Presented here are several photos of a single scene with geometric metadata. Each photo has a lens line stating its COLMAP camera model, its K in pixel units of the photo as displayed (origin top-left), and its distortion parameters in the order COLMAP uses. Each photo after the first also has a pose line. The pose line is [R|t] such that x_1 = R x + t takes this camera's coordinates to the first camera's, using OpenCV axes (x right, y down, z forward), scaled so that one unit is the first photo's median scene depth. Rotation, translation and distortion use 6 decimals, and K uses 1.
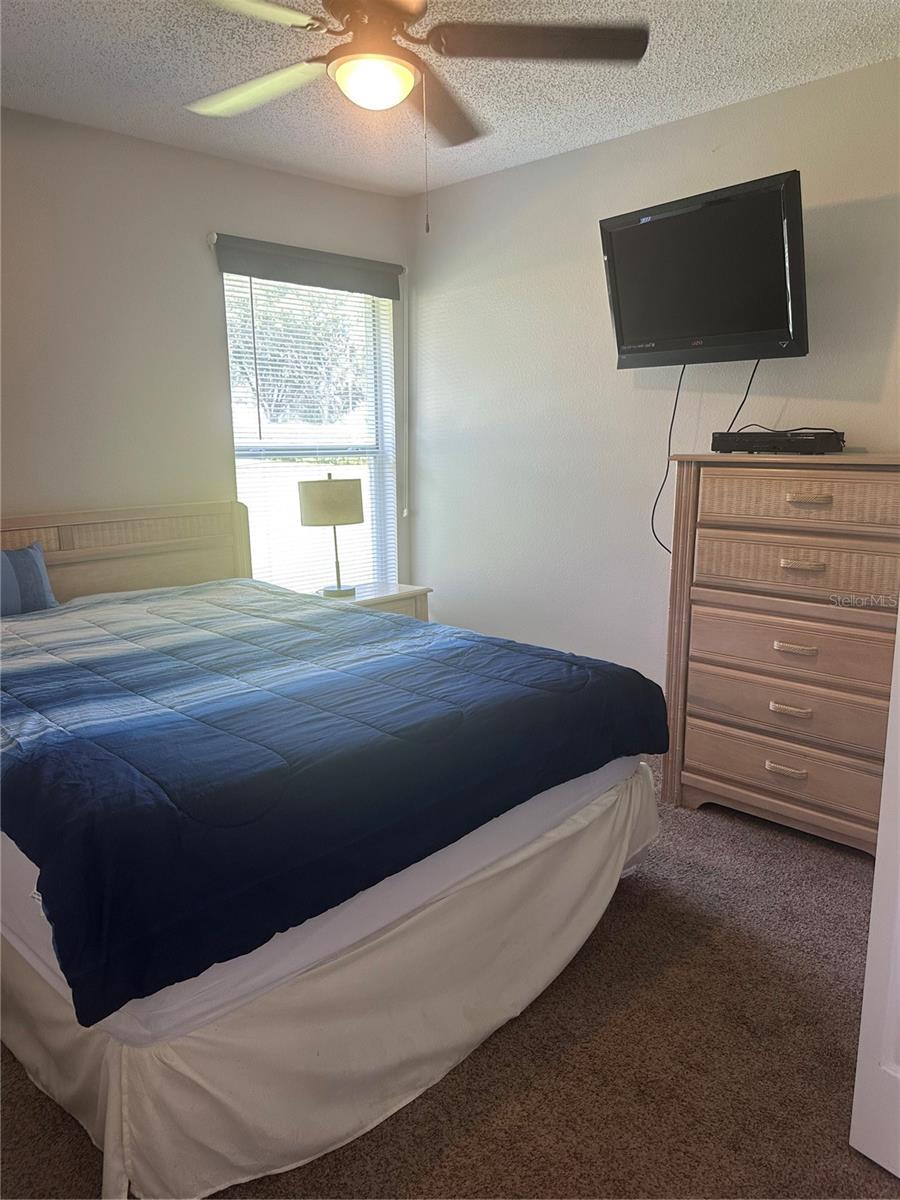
lens RADIAL K [[846.1, 0, 450.0], [0, 846.1, 600.0], [0, 0, 1]] dist [0.089102, -0.154509]
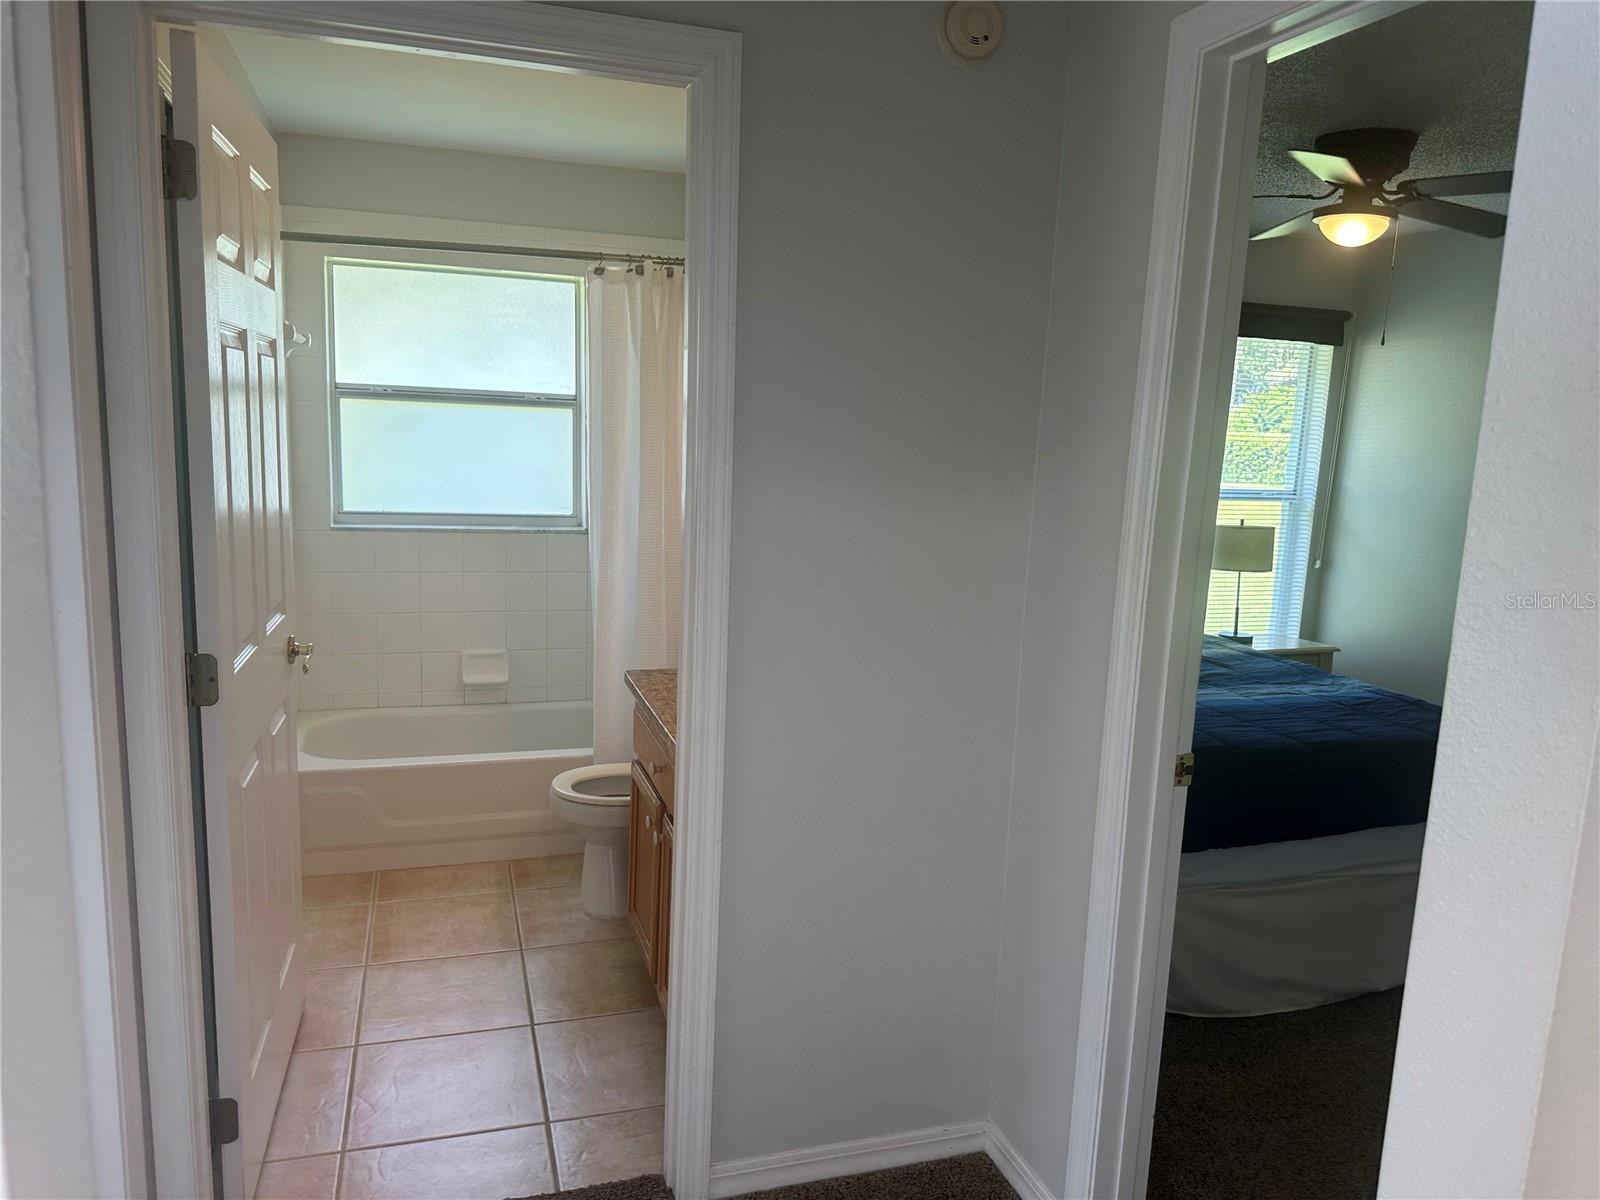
lens RADIAL K [[1128.1, 0, 800.0], [0, 1128.1, 600.0], [0, 0, 1]] dist [0.089102, -0.154509]
pose [[0.891715, 0.116643, -0.437309, -0.007820], [-0.133476, 0.991021, -0.007837, 0.025693], [0.432468, 0.065359, 0.899277, -0.434451]]
